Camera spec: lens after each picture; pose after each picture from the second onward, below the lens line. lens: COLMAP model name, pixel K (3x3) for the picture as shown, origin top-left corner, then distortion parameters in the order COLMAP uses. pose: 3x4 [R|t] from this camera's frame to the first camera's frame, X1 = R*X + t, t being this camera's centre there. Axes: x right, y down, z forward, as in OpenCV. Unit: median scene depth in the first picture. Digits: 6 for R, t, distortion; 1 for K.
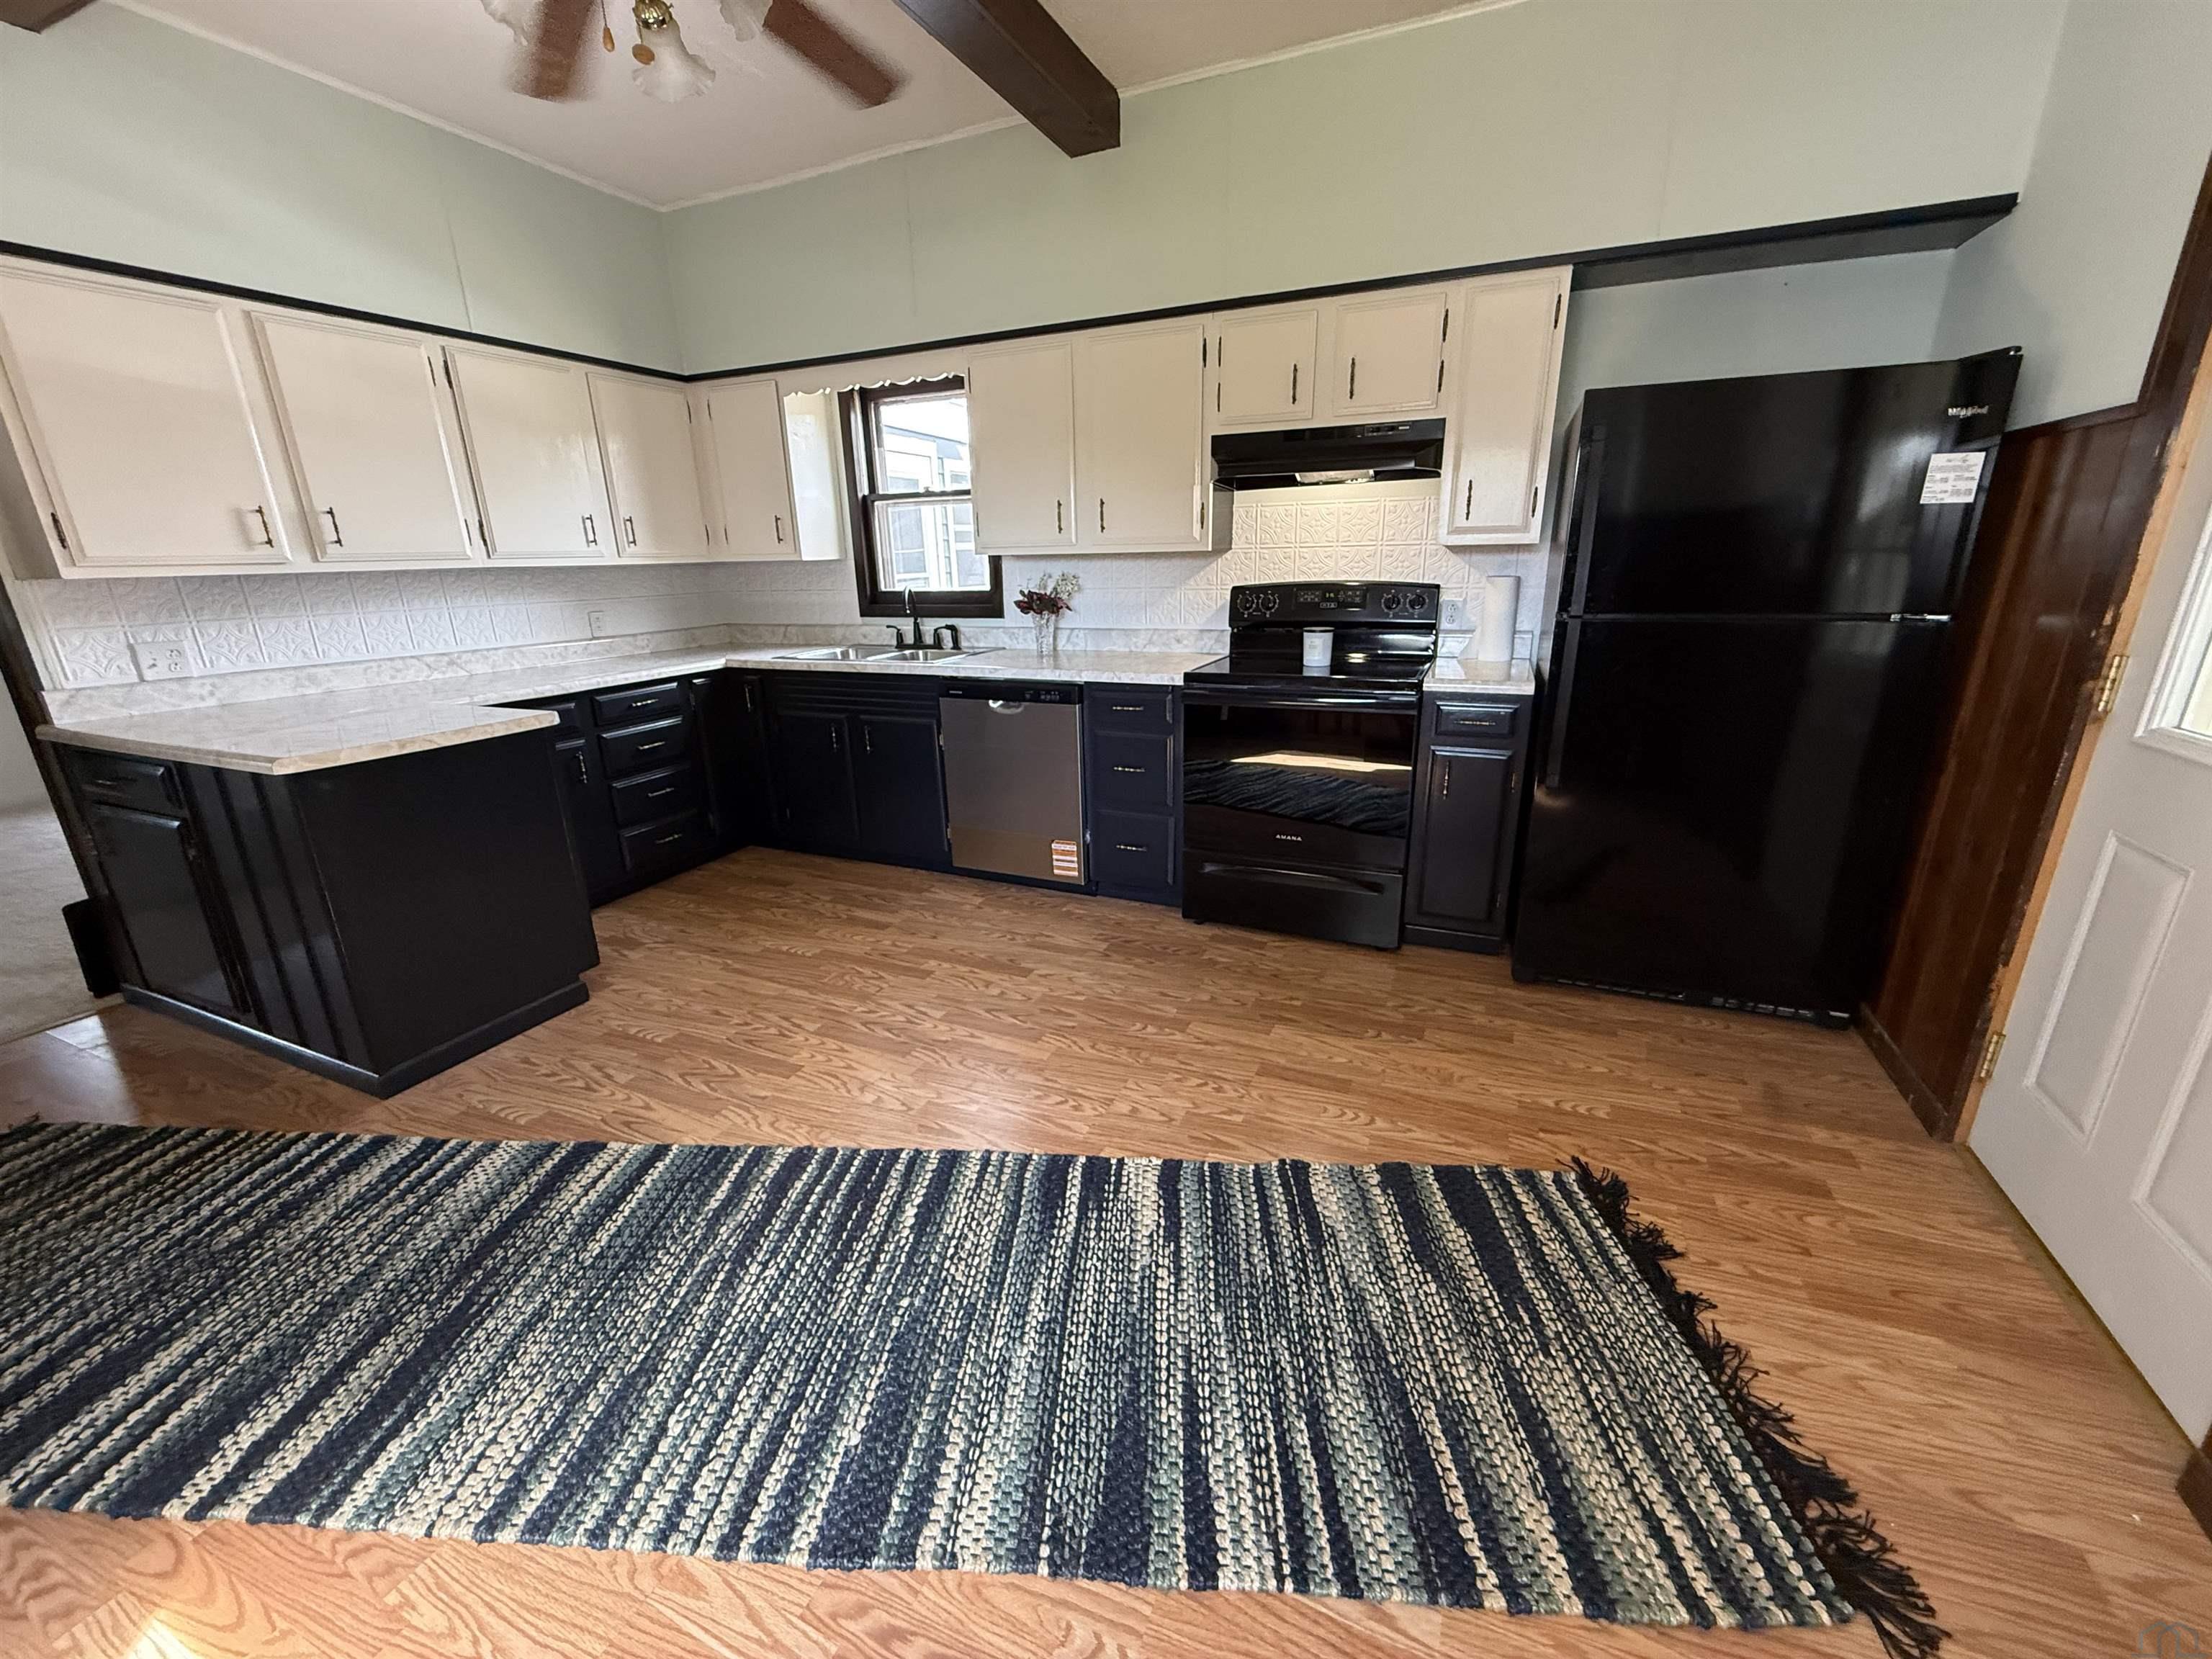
lens RADIAL K [[881.3, 0, 1100.7], [0, 881.3, 822.9], [0, 0, 1]] dist [0.000379, 0.000145]
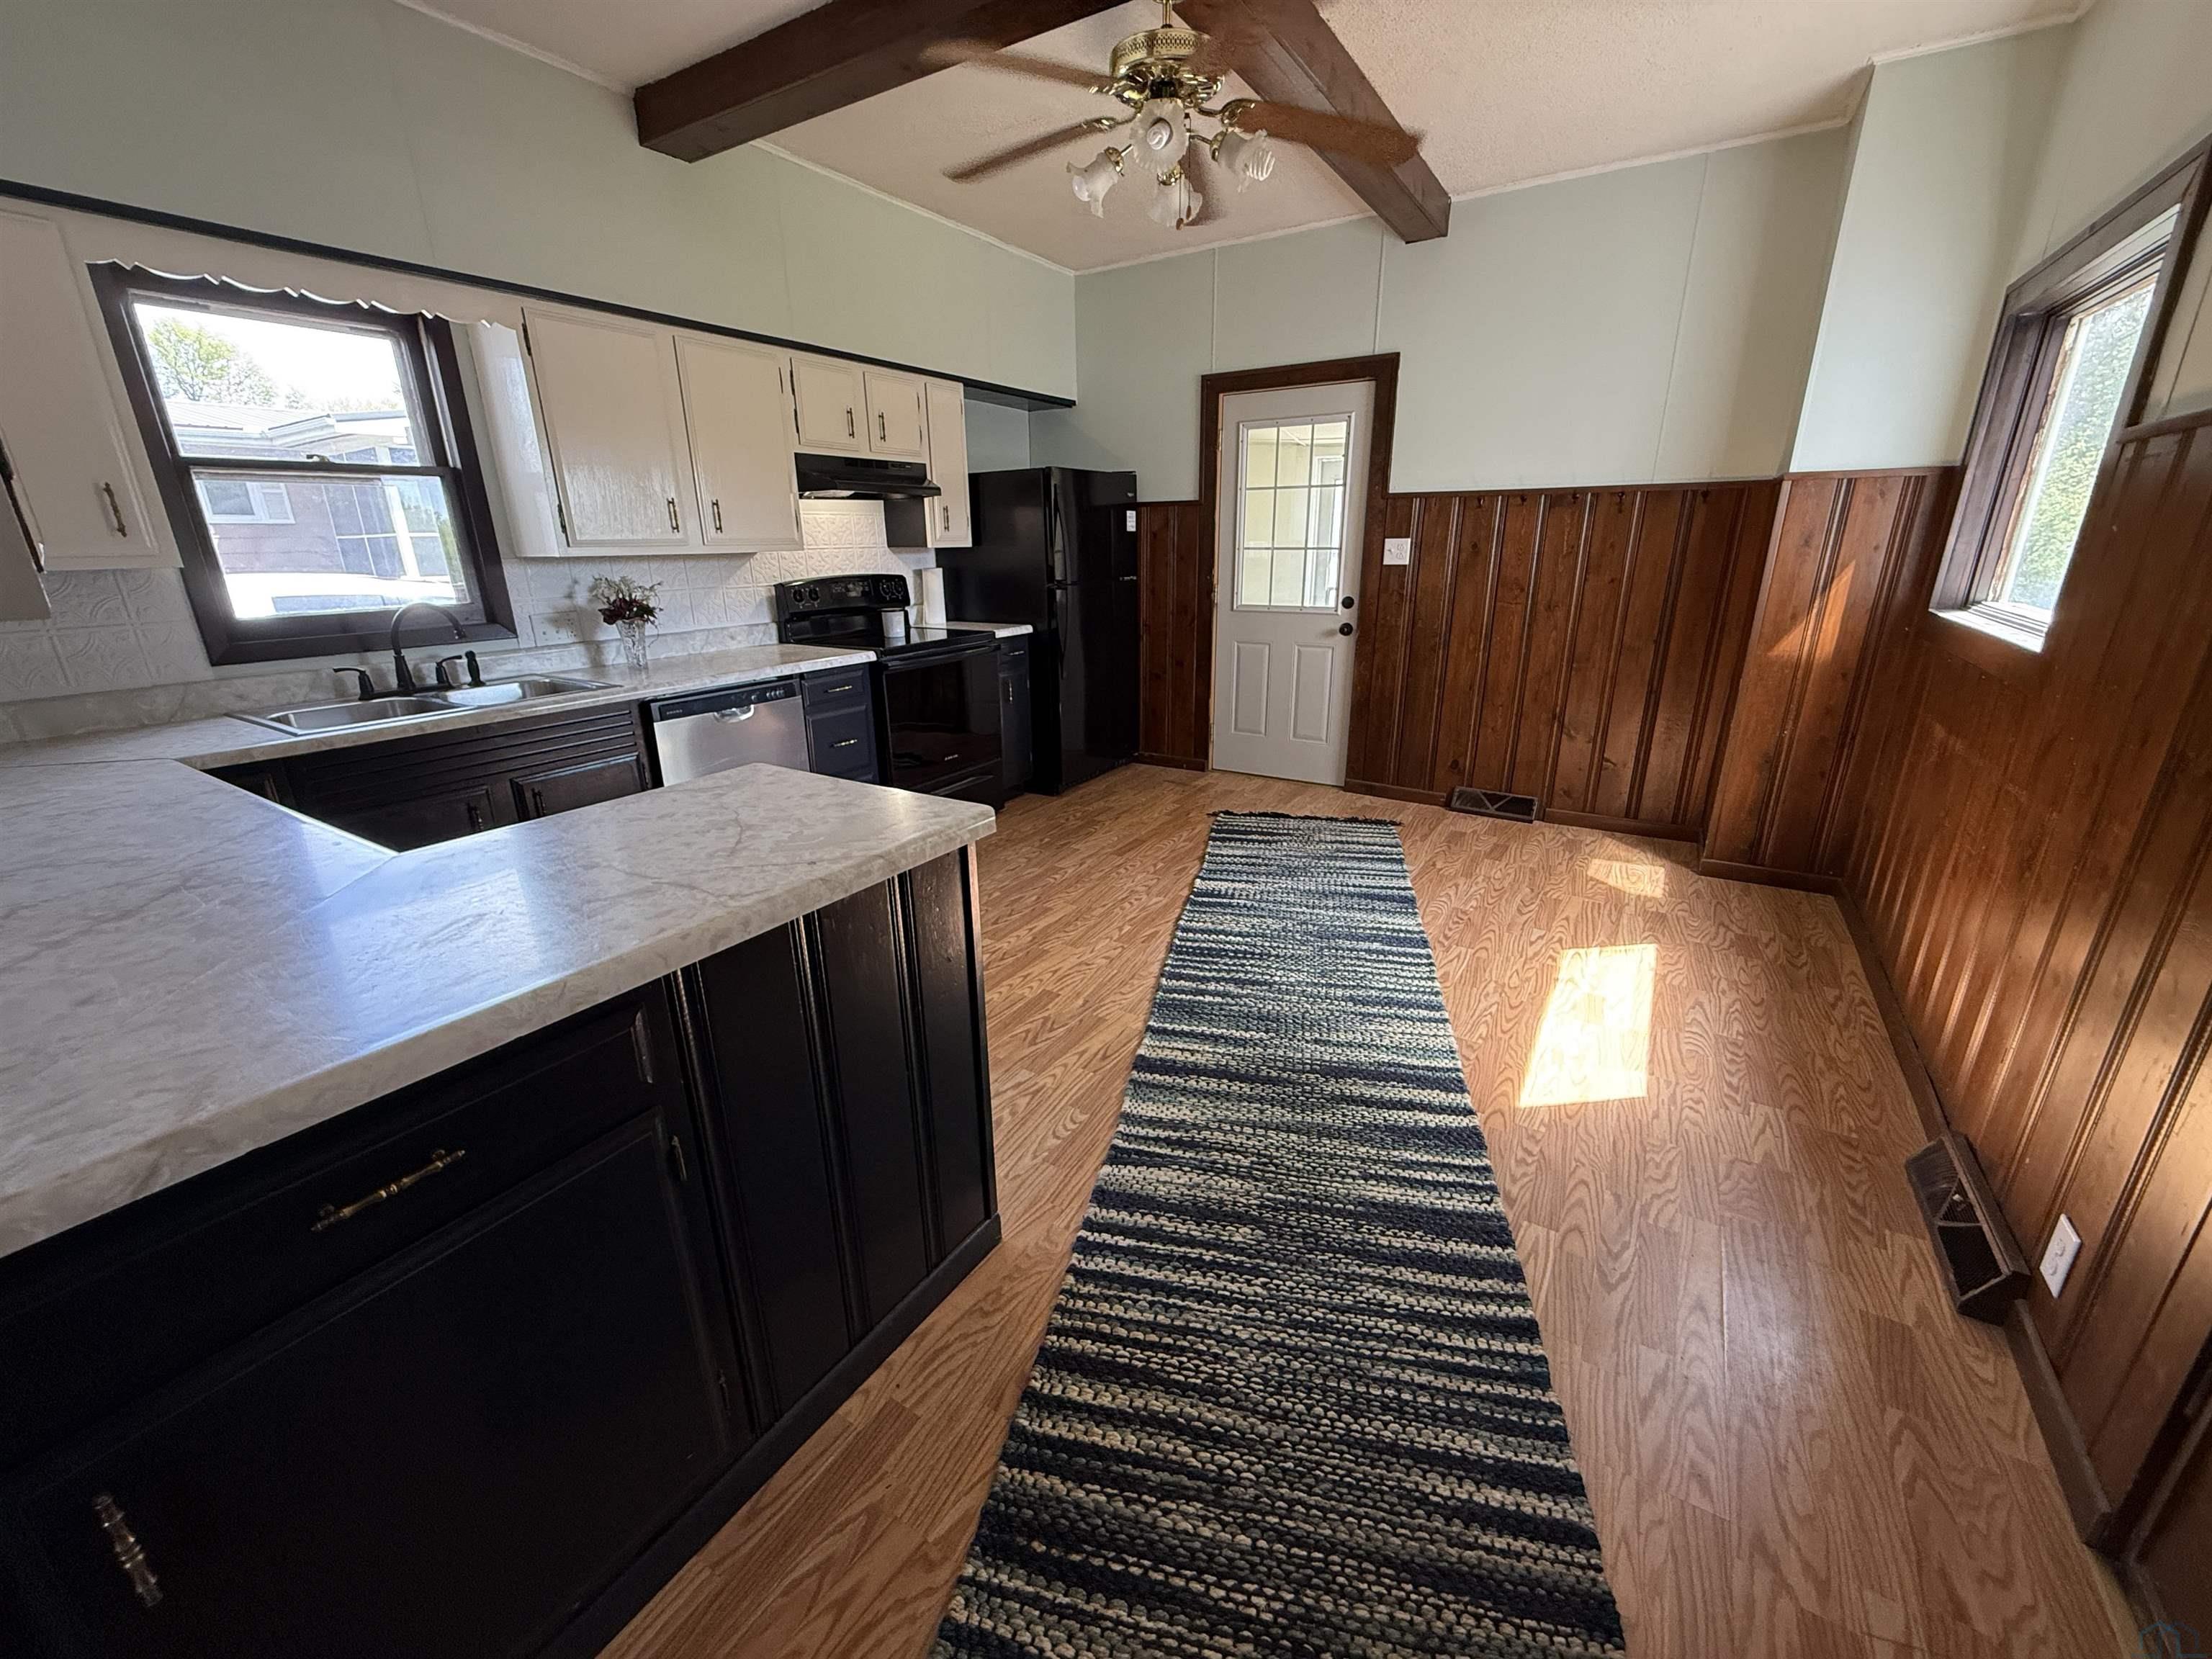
lens RADIAL K [[881.3, 0, 1100.7], [0, 881.3, 822.9], [0, 0, 1]] dist [0.000379, 0.000145]
pose [[0.148462, -0.287906, 0.946081, -1.390815], [0.300493, 0.924581, 0.234209, -0.180444], [-0.942158, 0.249520, 0.223779, 0.629242]]
